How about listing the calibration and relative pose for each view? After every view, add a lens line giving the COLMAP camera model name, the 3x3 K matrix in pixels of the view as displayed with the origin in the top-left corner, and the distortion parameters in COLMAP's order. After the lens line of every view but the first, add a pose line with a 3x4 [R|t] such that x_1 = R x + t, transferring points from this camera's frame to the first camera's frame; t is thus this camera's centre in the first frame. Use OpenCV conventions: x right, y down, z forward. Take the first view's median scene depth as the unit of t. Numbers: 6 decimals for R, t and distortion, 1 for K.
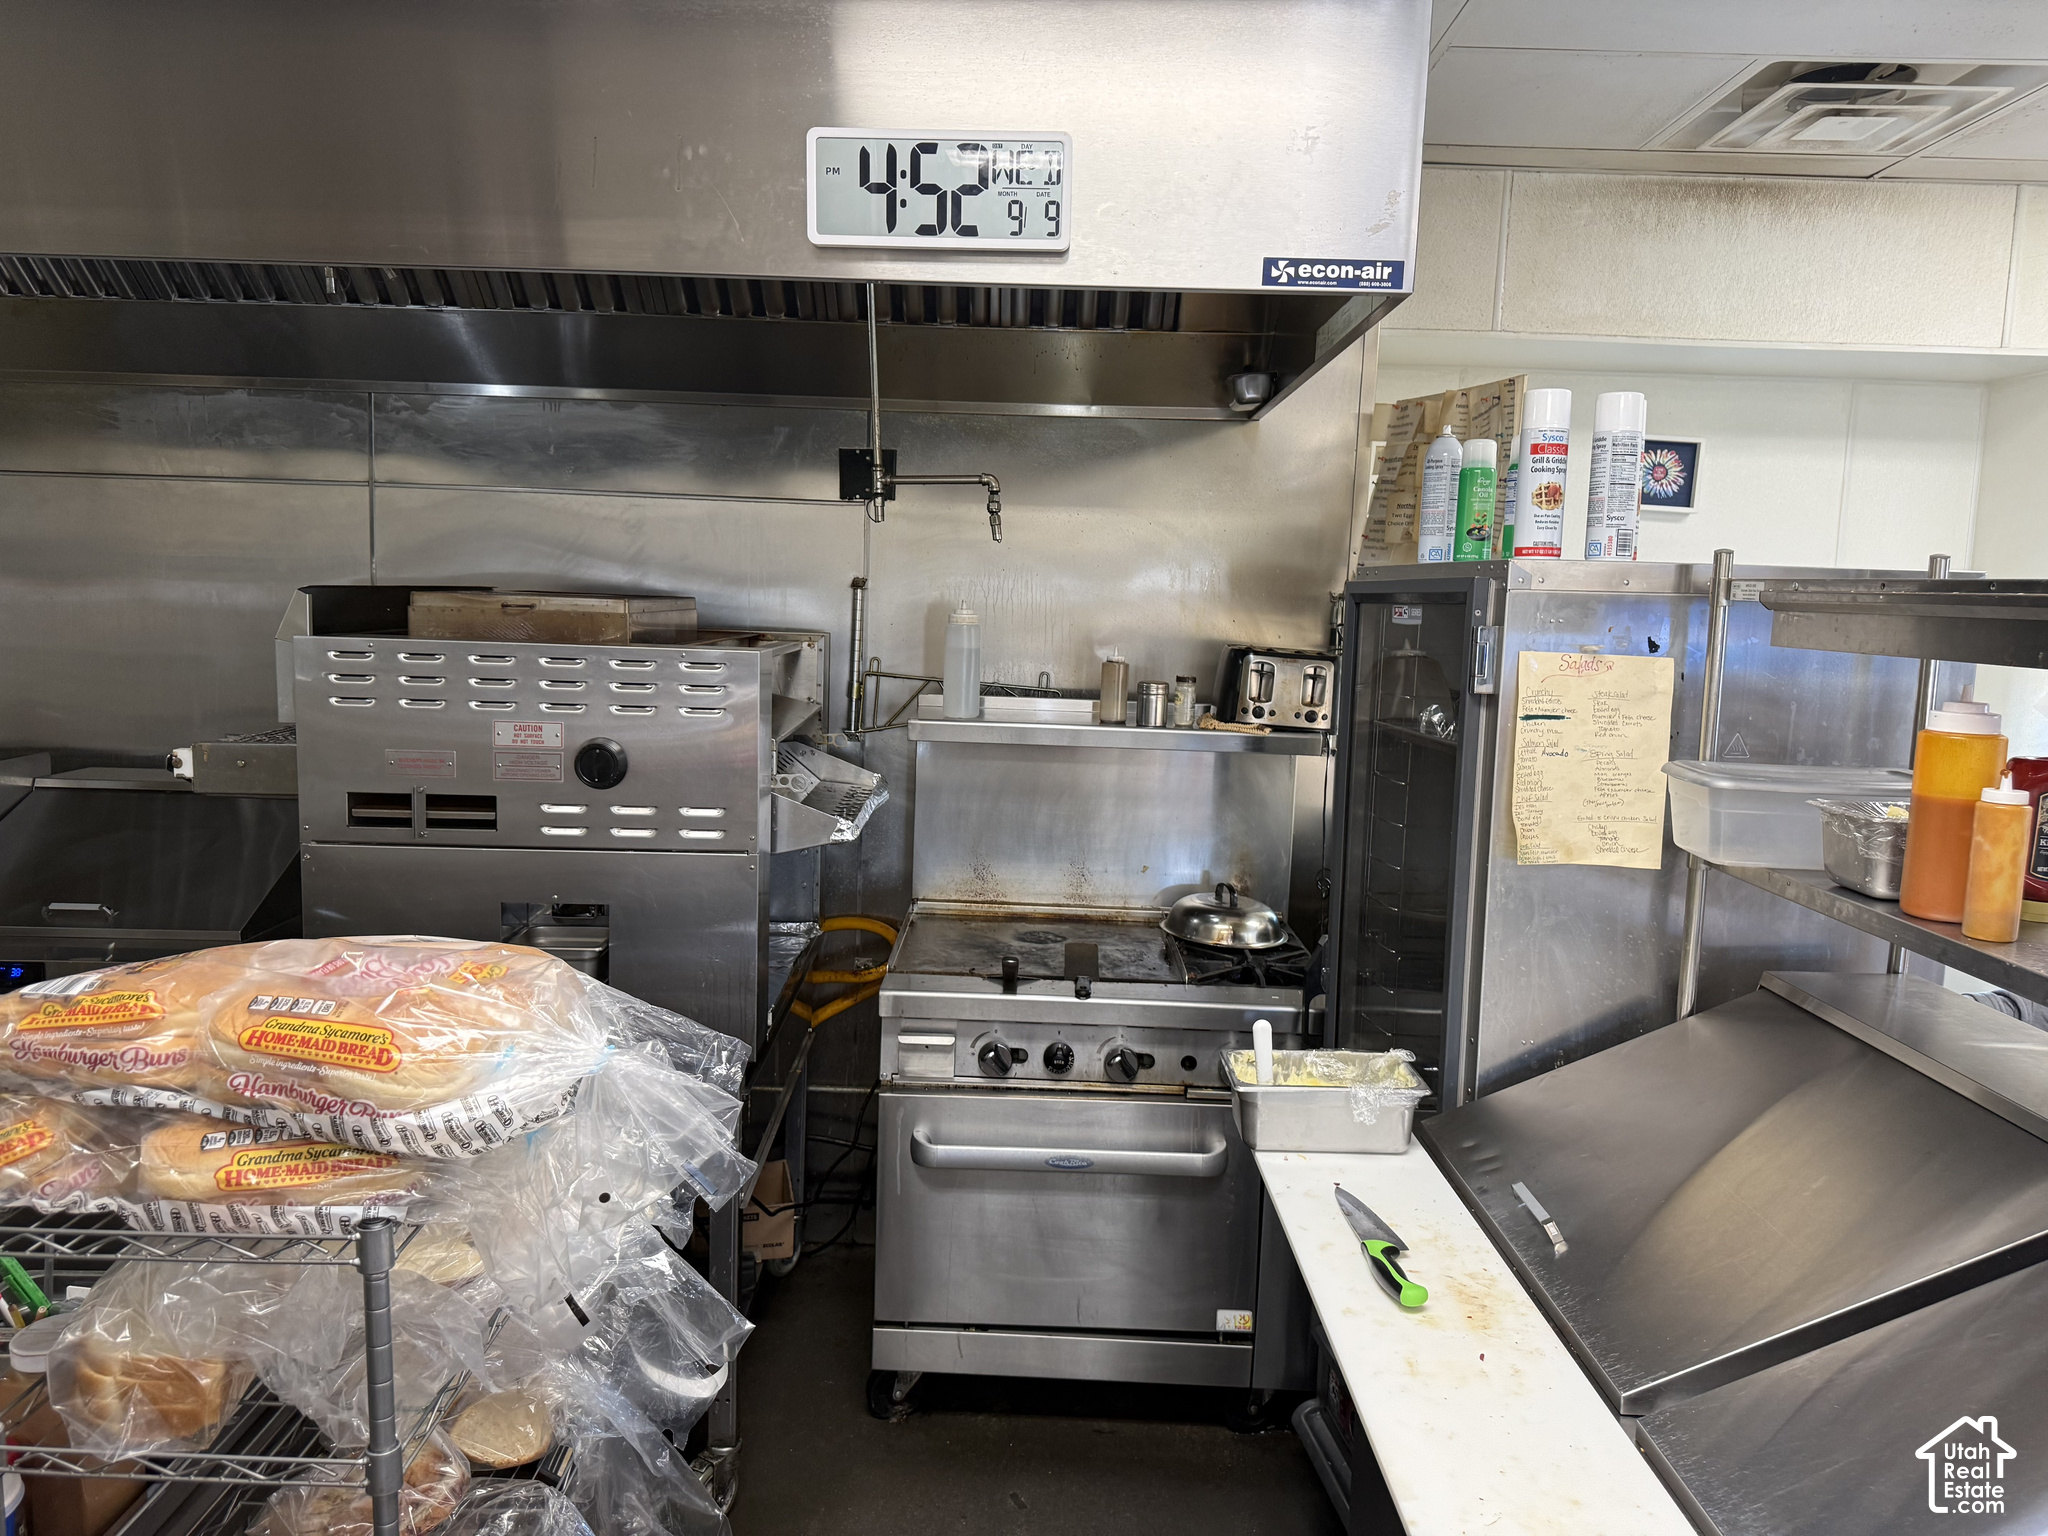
lens RADIAL K [[1448.6, 0, 1017.8], [0, 1448.6, 756.6], [0, 0, 1]] dist [0.017257, -0.028896]
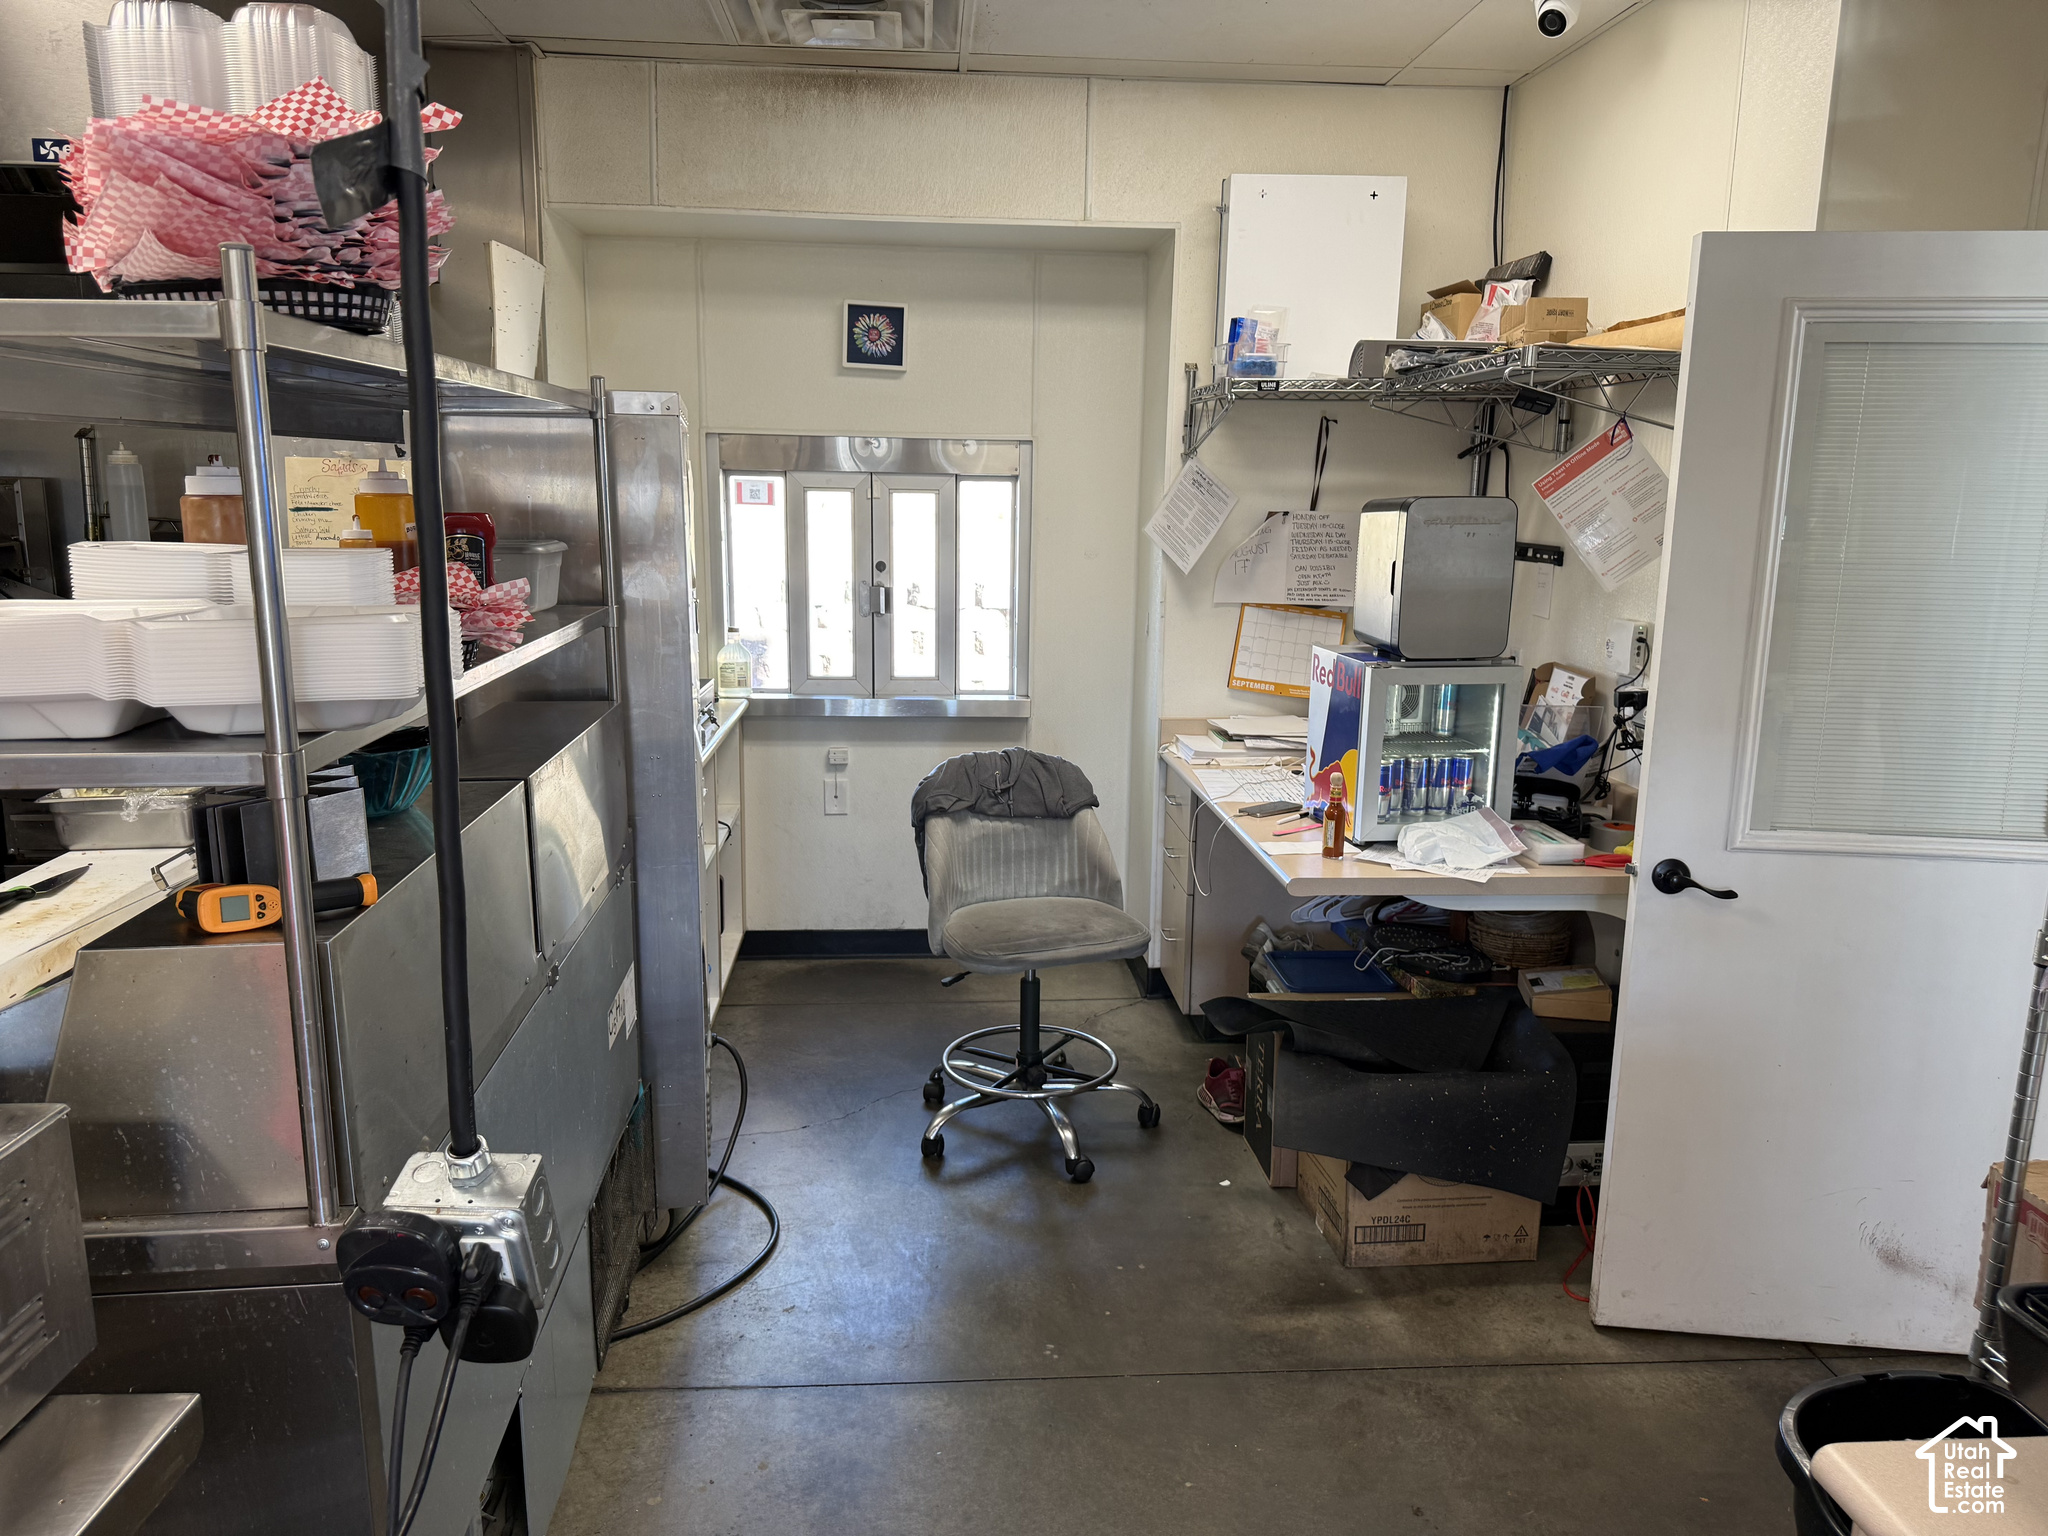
lens RADIAL K [[1448.6, 0, 1019.0], [0, 1448.6, 772.4], [0, 0, 1]] dist [0.017257, -0.028896]
pose [[0.996160, -0.027556, 0.083101, 0.516078], [0.020722, 0.996416, 0.082009, 0.066400], [-0.085063, -0.079972, 0.993161, -0.203592]]
